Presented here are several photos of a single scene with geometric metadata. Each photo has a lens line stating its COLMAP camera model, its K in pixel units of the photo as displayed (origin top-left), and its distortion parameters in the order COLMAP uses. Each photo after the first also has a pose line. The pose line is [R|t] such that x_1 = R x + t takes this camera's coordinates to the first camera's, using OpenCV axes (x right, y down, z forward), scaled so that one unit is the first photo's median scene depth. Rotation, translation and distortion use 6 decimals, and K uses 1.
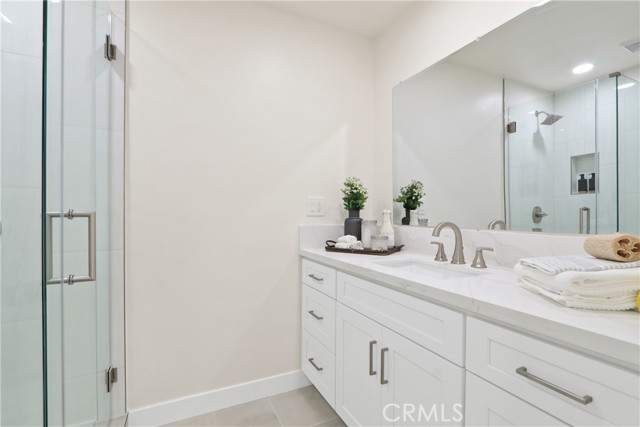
lens RADIAL K [[295.1, 0, 320.3], [0, 295.1, 215.3], [0, 0, 1]] dist [-0.014939, 0.000579]
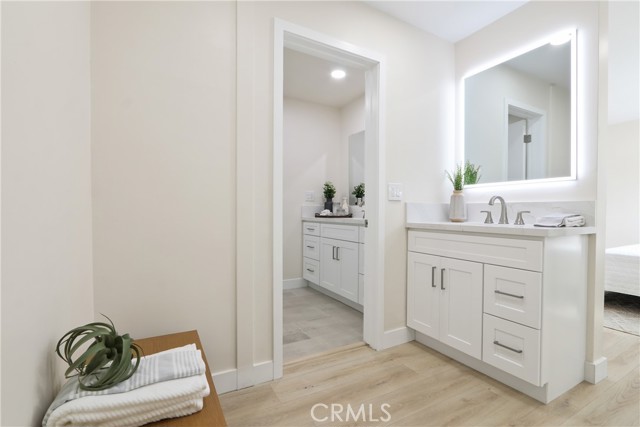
lens RADIAL K [[295.1, 0, 319.6], [0, 295.1, 212.4], [0, 0, 1]] dist [-0.014939, 0.000579]
pose [[0.998729, 0.001658, 0.050380, -0.052378], [-0.002161, 0.999948, 0.009930, 0.063500], [-0.050361, -0.010026, 0.998681, -1.022643]]
